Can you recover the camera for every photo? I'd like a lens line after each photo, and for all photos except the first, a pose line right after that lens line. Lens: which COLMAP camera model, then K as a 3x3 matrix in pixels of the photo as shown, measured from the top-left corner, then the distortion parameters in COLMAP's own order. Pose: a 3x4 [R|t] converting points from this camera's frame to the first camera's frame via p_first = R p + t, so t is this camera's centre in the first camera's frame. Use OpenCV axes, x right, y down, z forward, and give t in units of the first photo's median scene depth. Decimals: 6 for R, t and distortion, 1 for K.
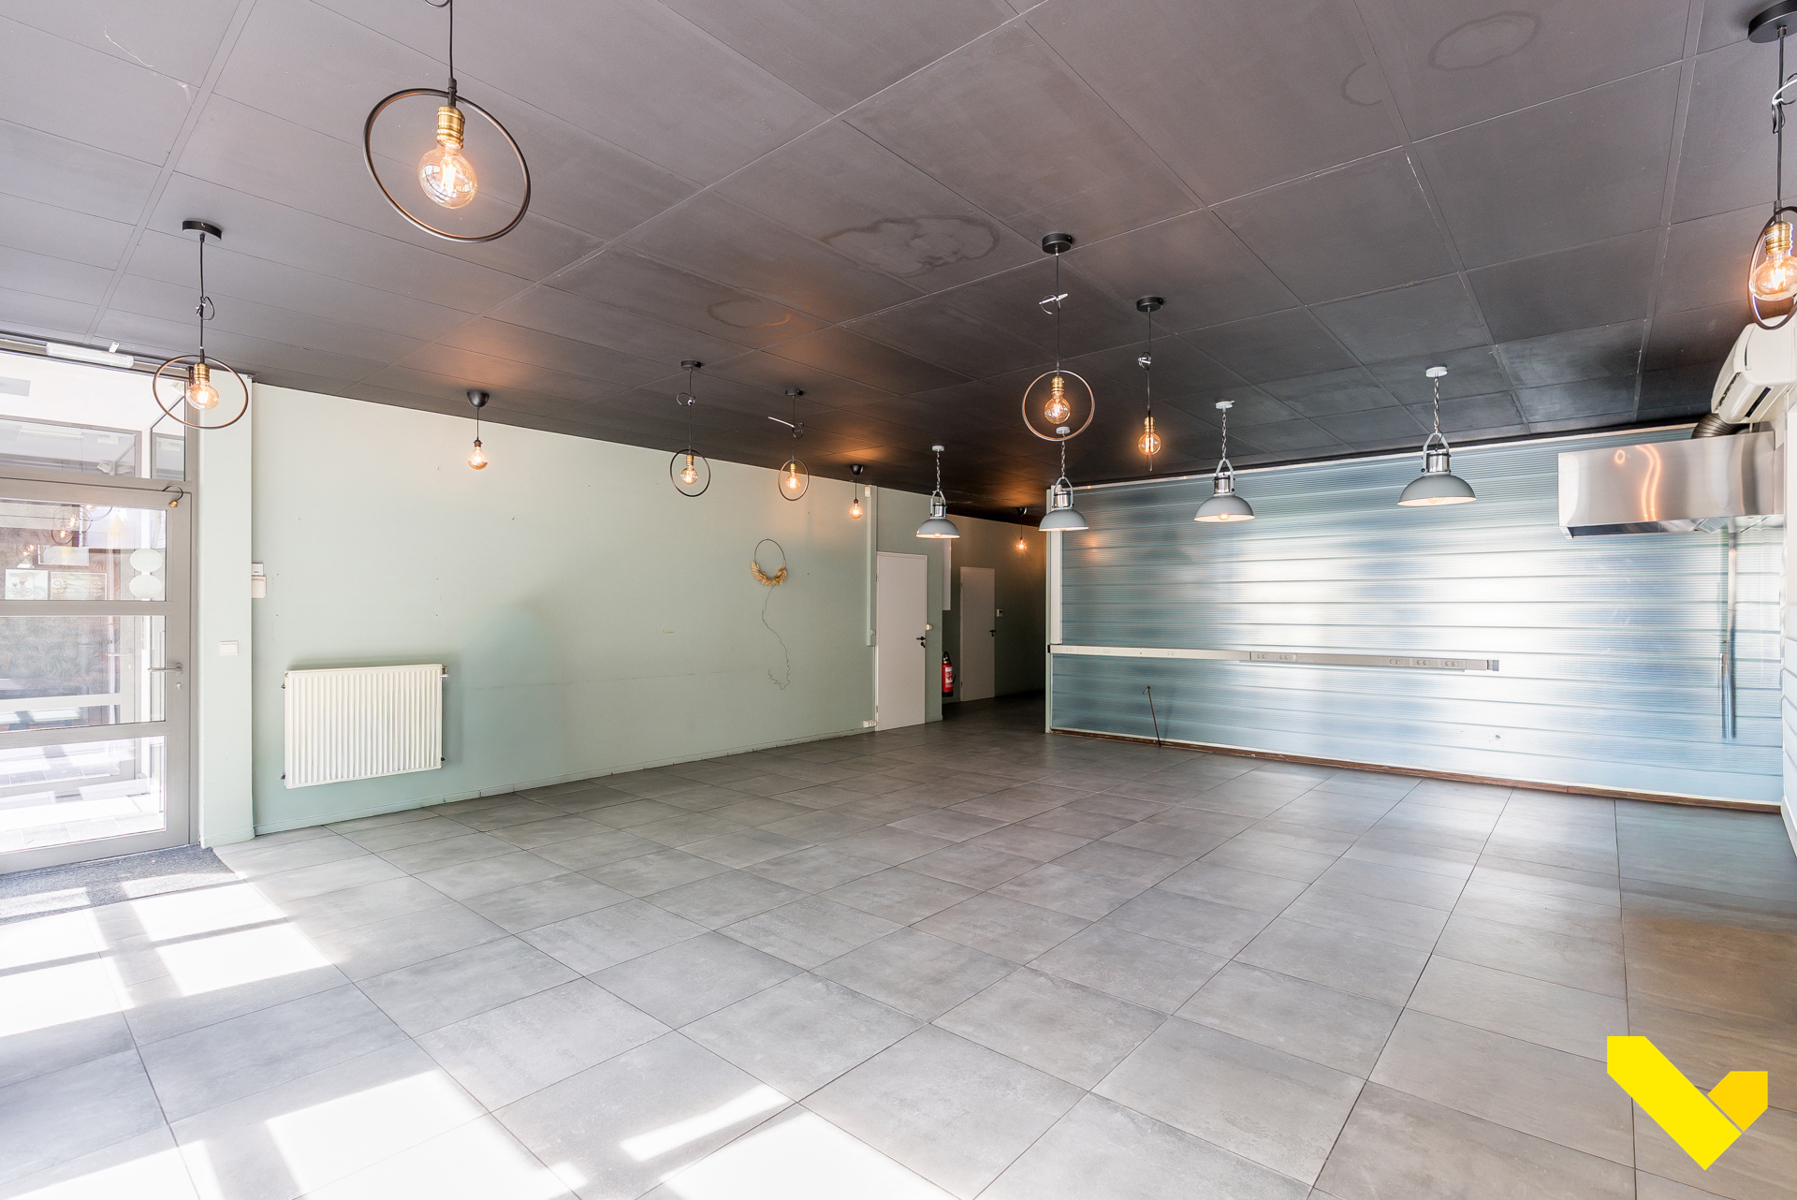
lens RADIAL K [[820.4, 0, 893.3], [0, 820.4, 600.9], [0, 0, 1]] dist [-0.005998, -0.000062]
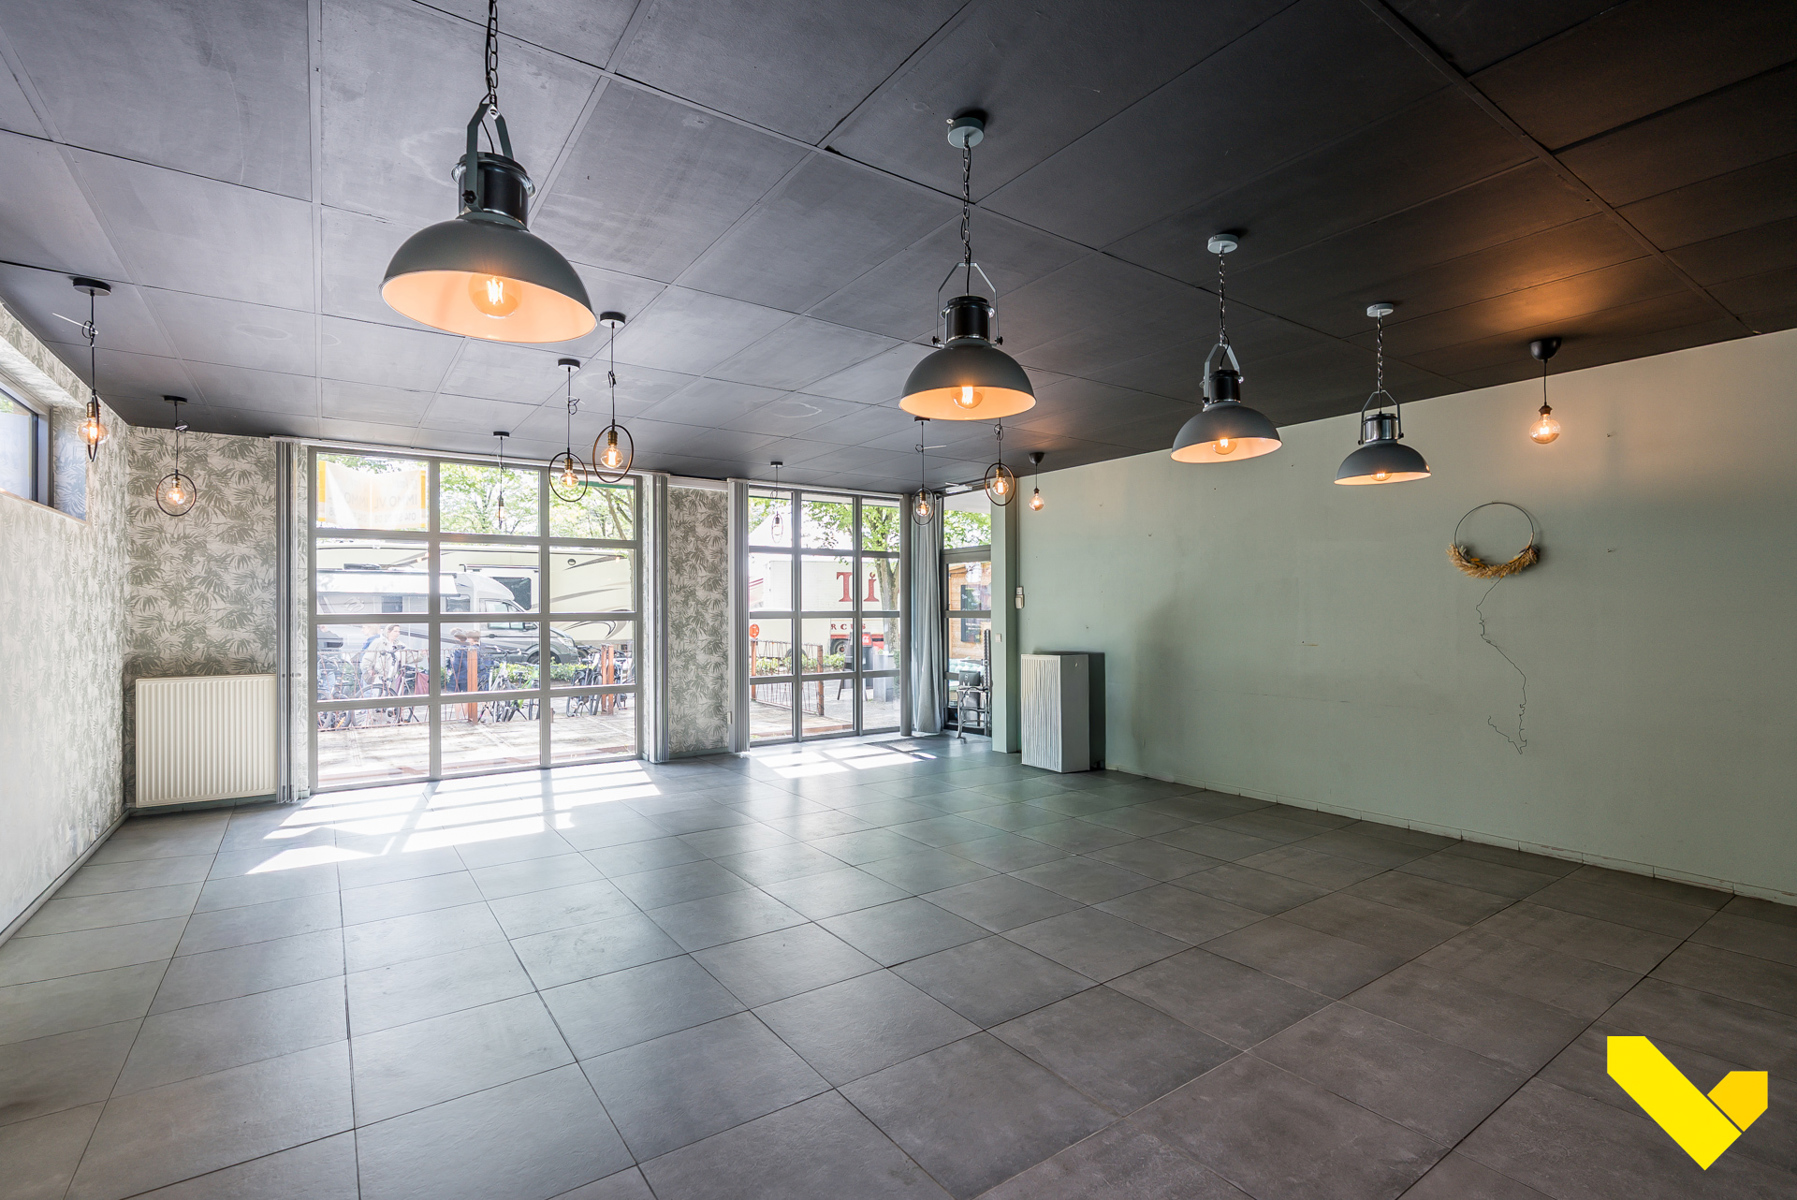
lens RADIAL K [[820.4, 0, 890.9], [0, 820.4, 611.0], [0, 0, 1]] dist [-0.005998, -0.000062]
pose [[-0.239249, -0.001604, -0.970957, 0.805074], [0.010083, 0.999941, -0.004136, 0.004889], [0.970906, -0.010779, -0.239218, 1.051138]]
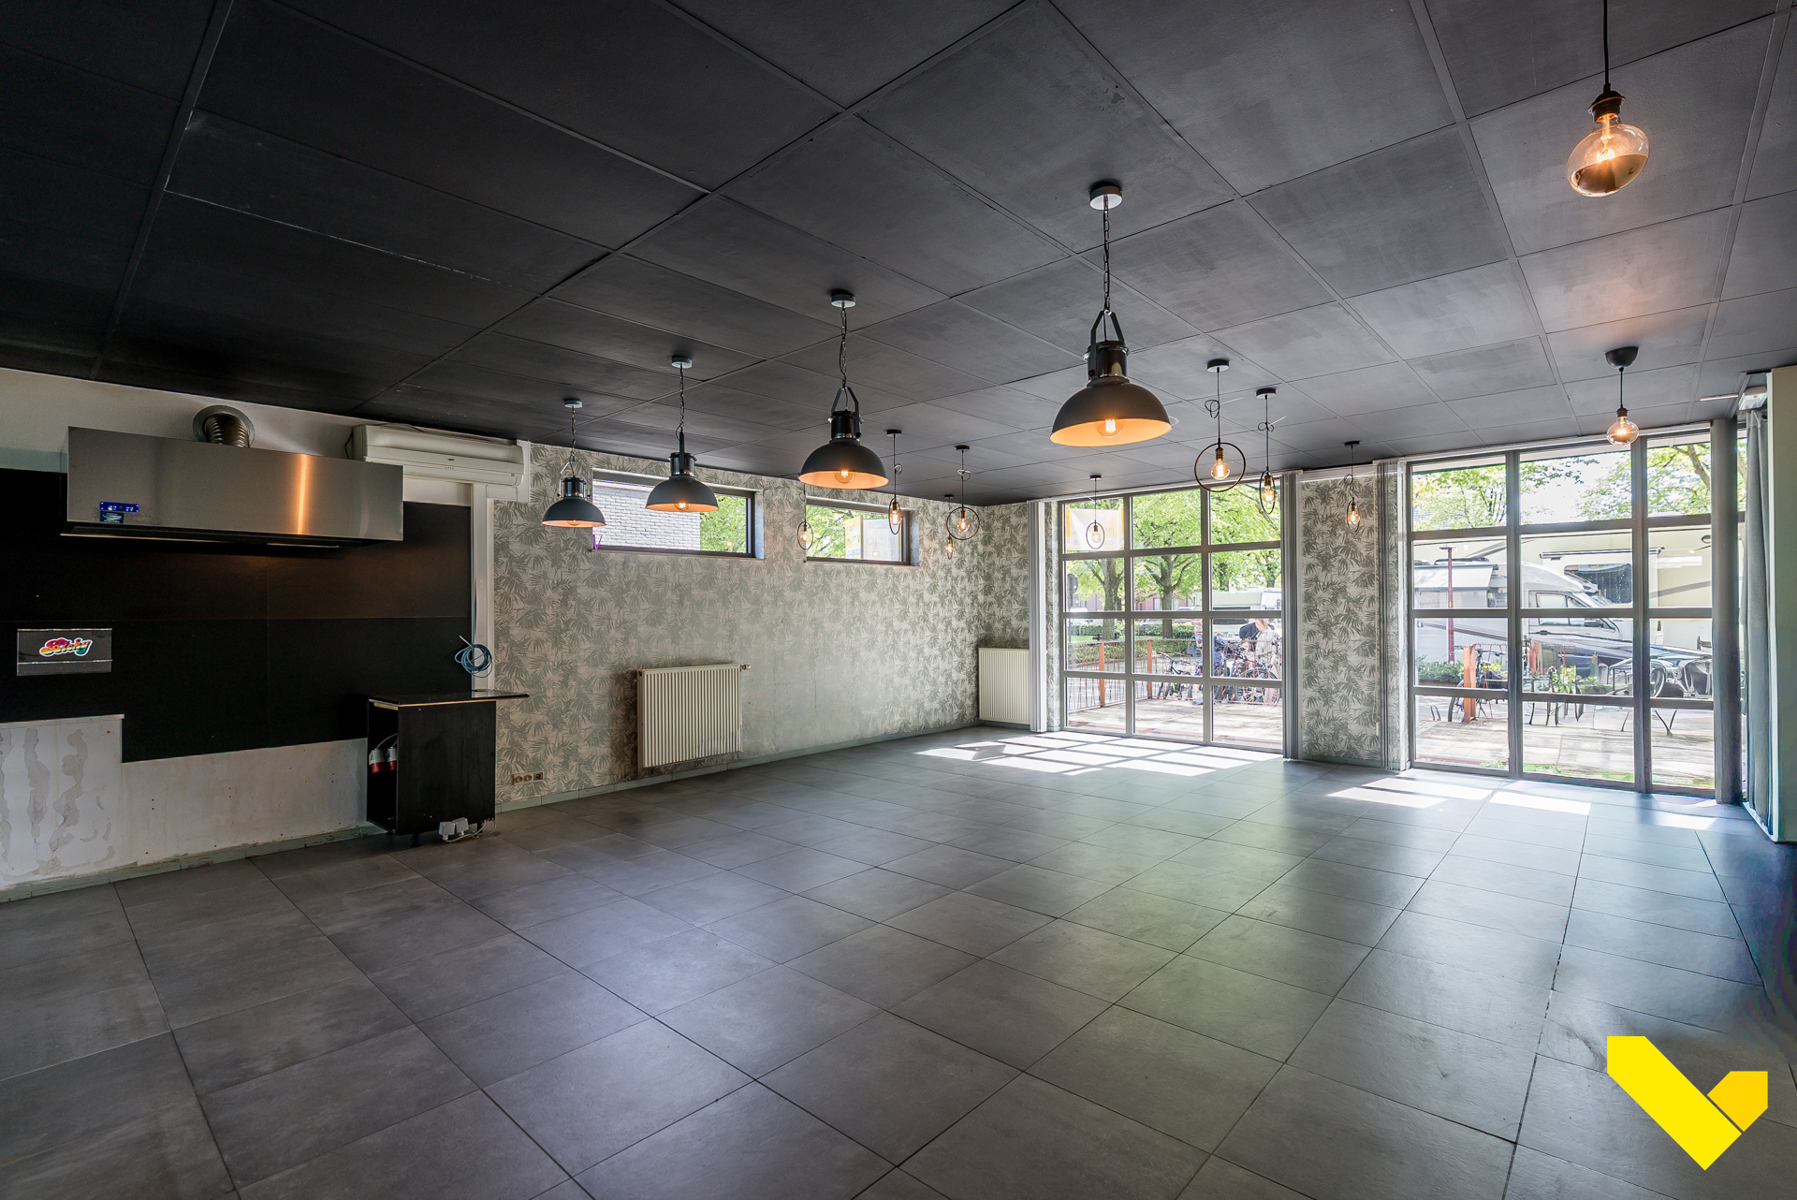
lens RADIAL K [[820.4, 0, 894.5], [0, 820.4, 601.8], [0, 0, 1]] dist [-0.005998, -0.000062]
pose [[-0.999806, 0.005369, 0.018936, 0.190725], [0.005033, 0.999829, -0.017774, 0.004028], [-0.019028, -0.017676, -0.999663, 1.749261]]
